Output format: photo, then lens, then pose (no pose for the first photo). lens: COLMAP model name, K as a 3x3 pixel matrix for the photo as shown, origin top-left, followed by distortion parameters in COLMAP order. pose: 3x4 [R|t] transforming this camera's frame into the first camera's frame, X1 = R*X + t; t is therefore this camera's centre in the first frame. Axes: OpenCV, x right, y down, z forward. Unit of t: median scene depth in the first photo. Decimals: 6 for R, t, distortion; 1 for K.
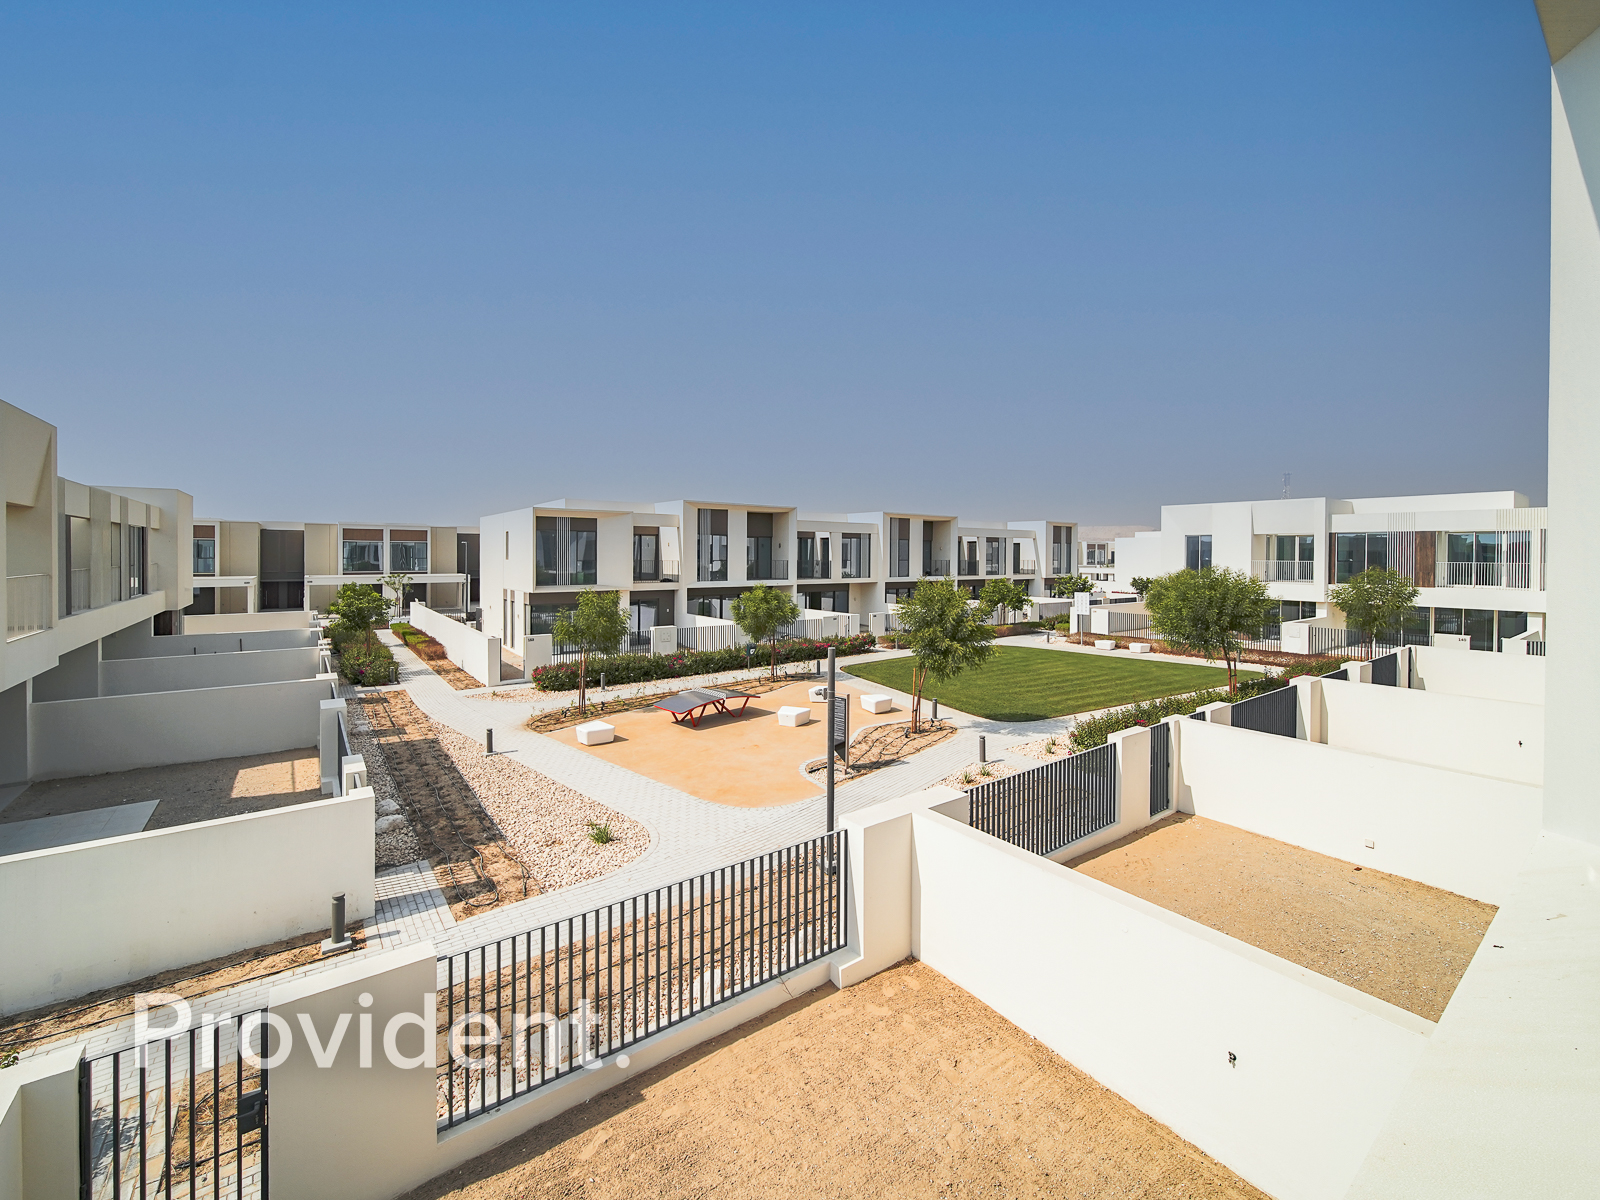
lens RADIAL K [[665.4, 0, 782.2], [0, 665.4, 555.3], [0, 0, 1]] dist [0.004789, -0.001842]
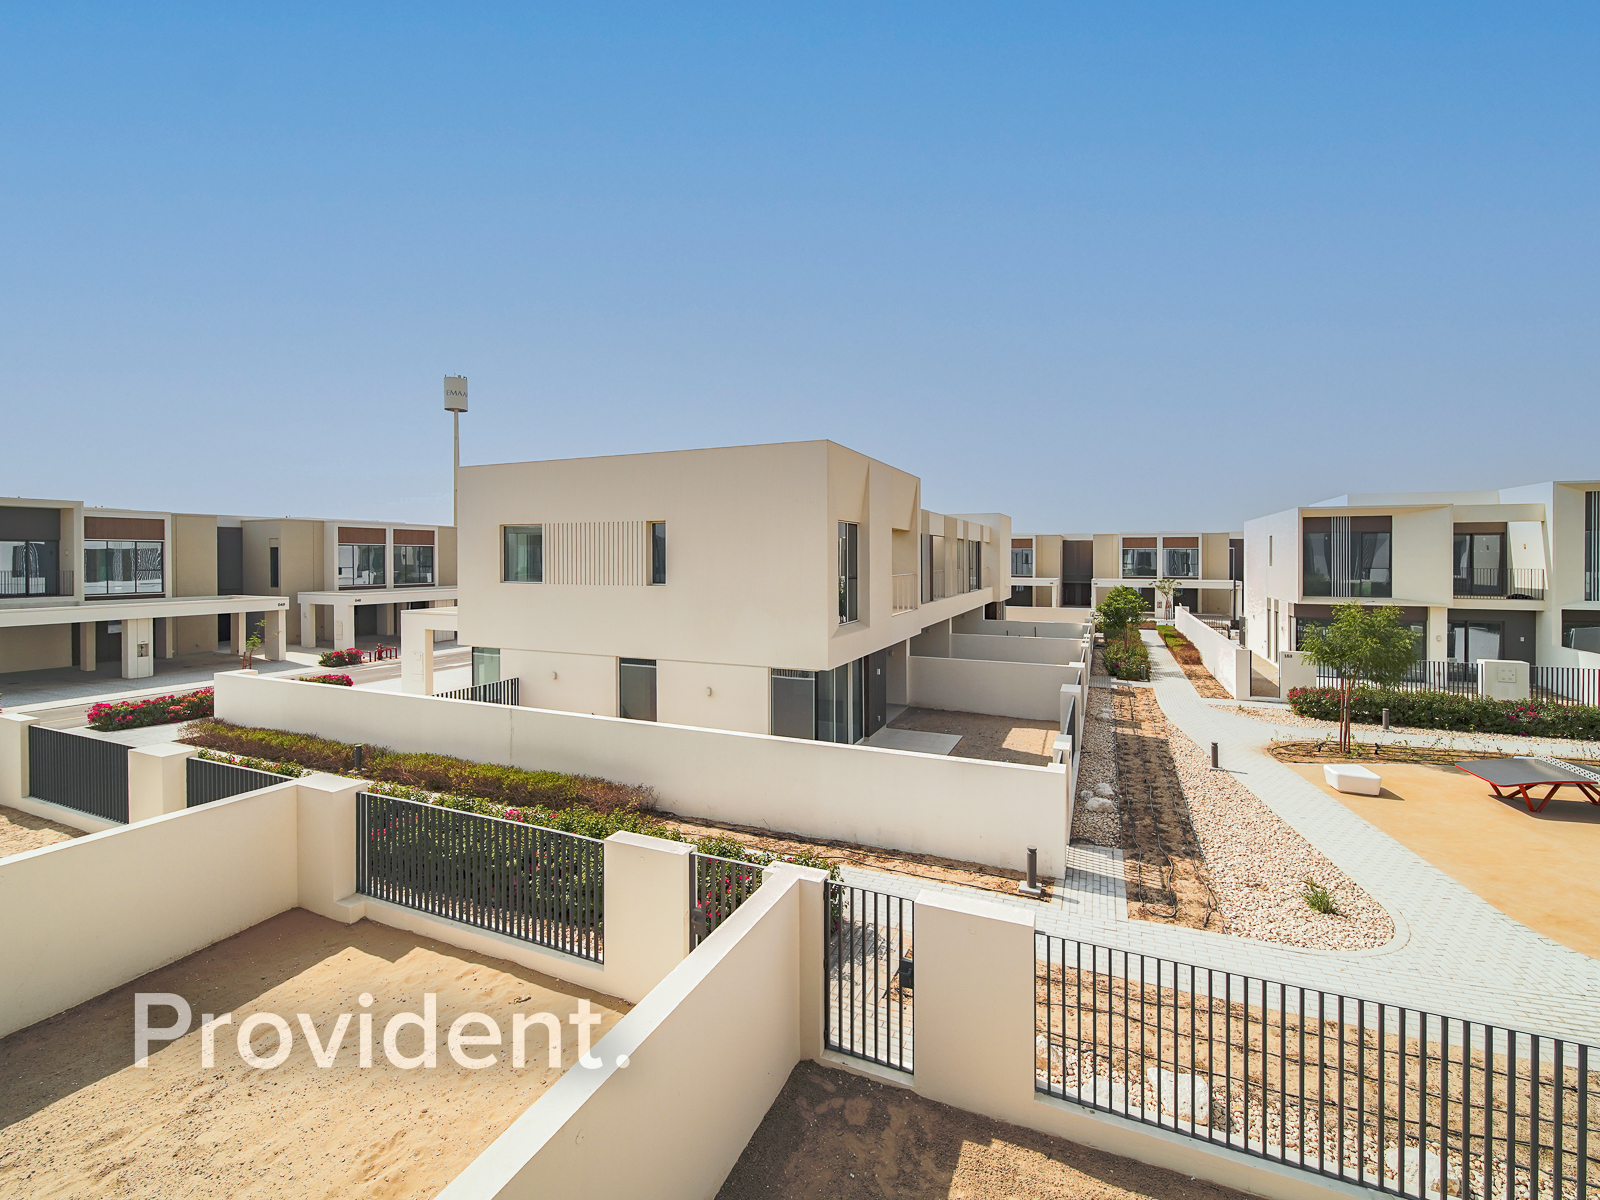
lens RADIAL K [[652.6, 0, 842.2], [0, 652.6, 559.2], [0, 0, 1]] dist [0.002676, -0.001789]
pose [[0.530249, -0.002617, -0.847838, 0.052785], [-0.001478, 0.999991, -0.004012, 0.003031], [0.847841, 0.003380, 0.530240, 0.042605]]
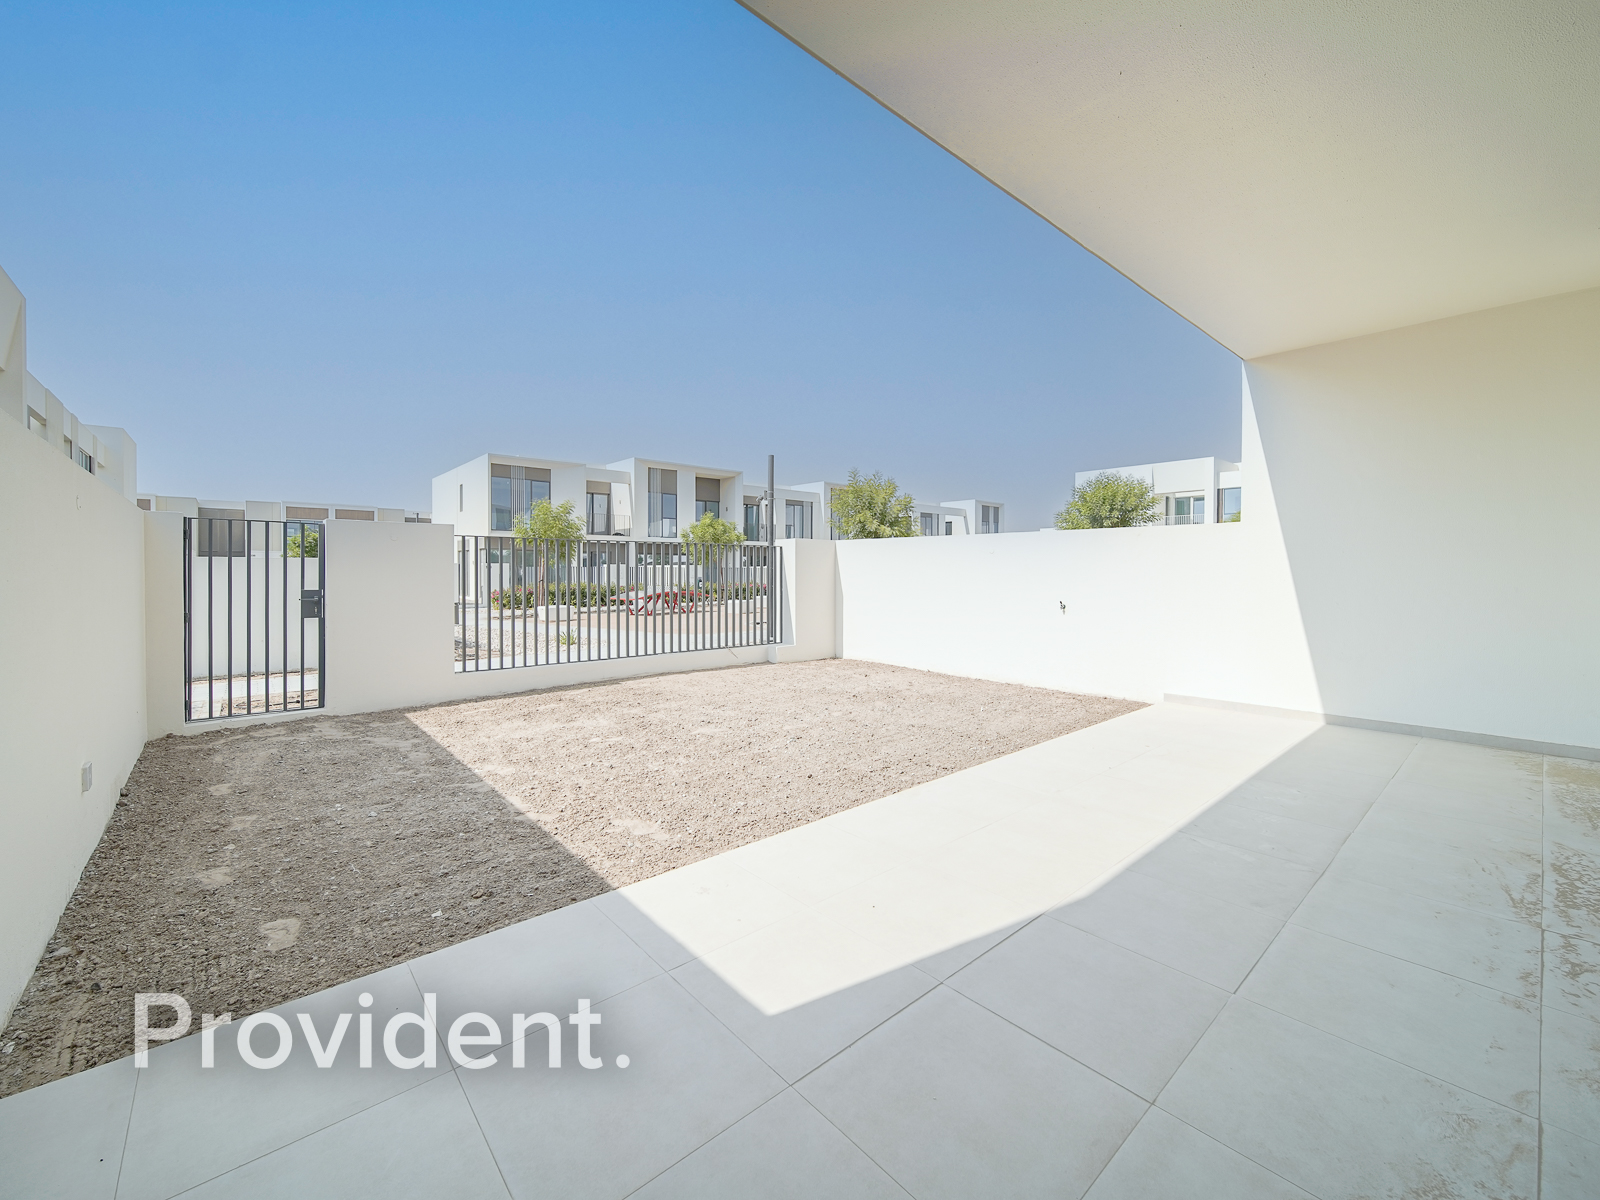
lens RADIAL K [[652.6, 0, 778.1], [0, 652.6, 574.5], [0, 0, 1]] dist [0.002676, -0.001789]
pose [[0.997272, -0.005468, 0.073610, 0.000836], [0.005599, 0.999983, -0.001581, 0.170235], [-0.073600, 0.001989, 0.997286, -0.067708]]
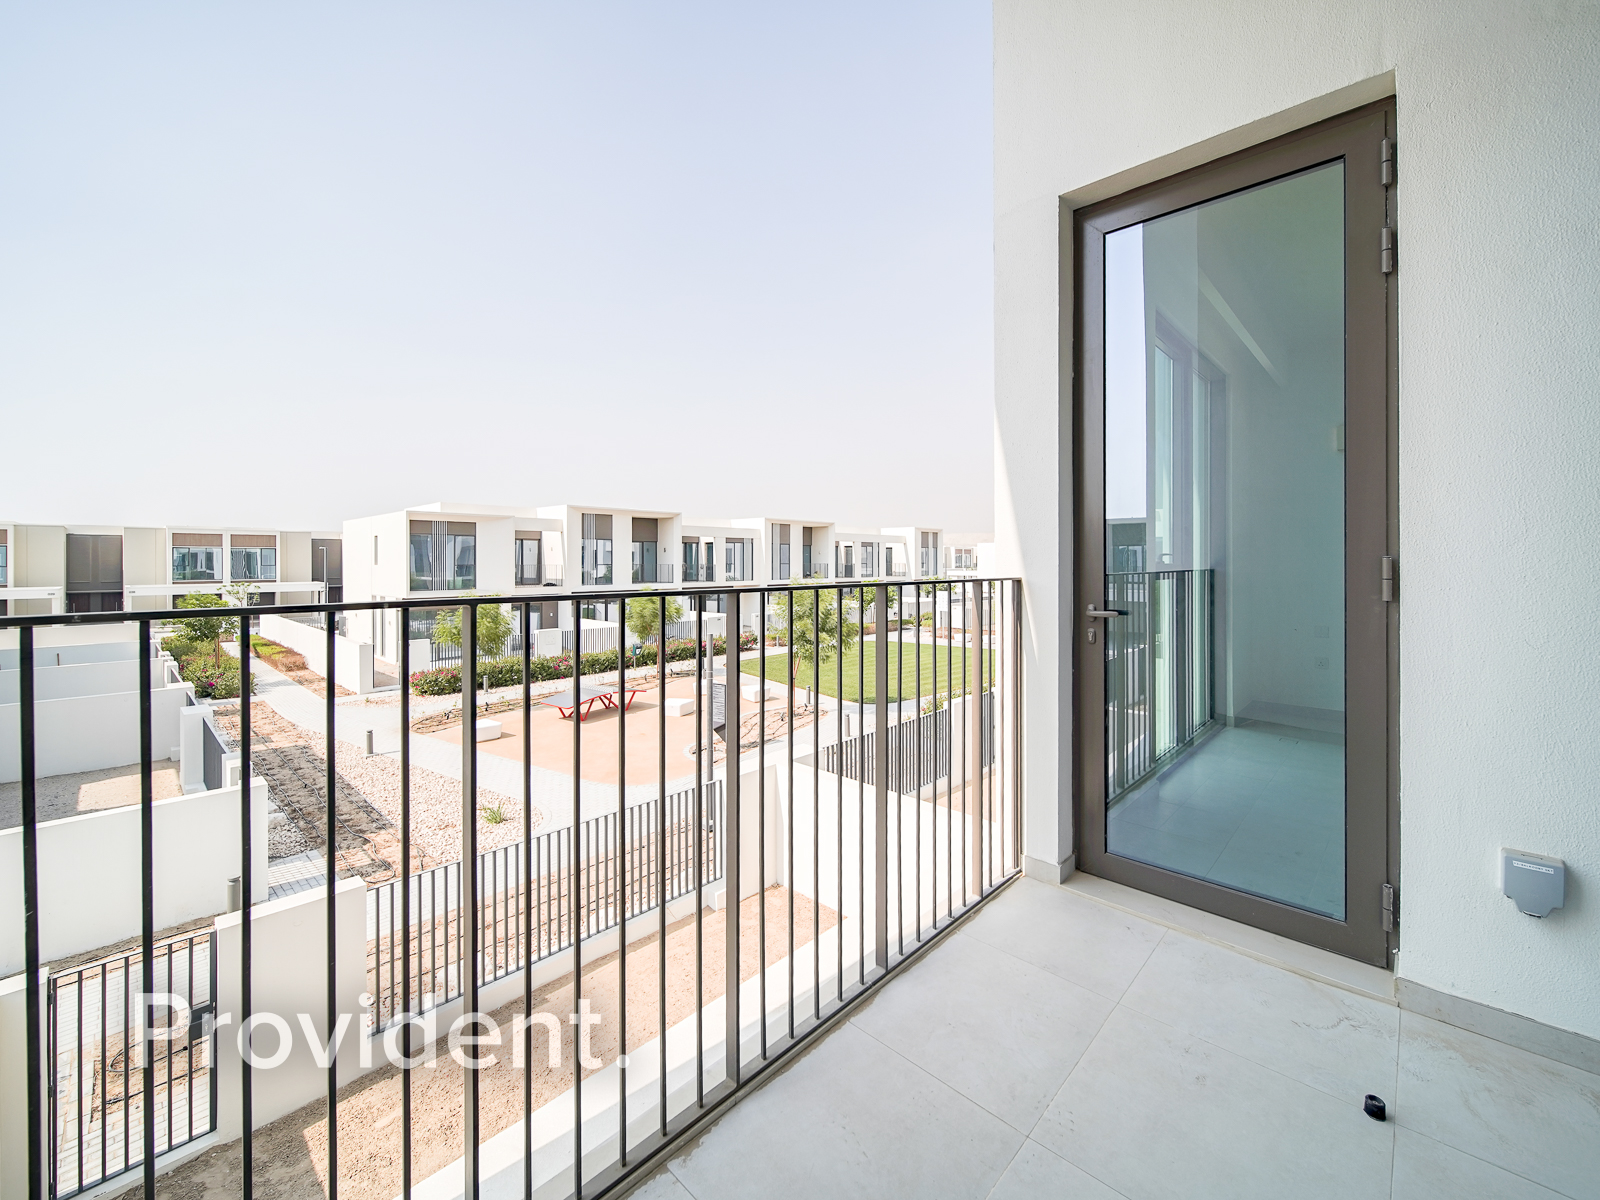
lens RADIAL K [[665.4, 0, 782.1], [0, 665.4, 560.2], [0, 0, 1]] dist [0.004789, -0.001842]
pose [[0.985589, -0.005544, 0.169067, 0.001576], [0.006045, 0.999979, -0.002448, 0.009076], [-0.169050, 0.003435, 0.985601, -0.068253]]
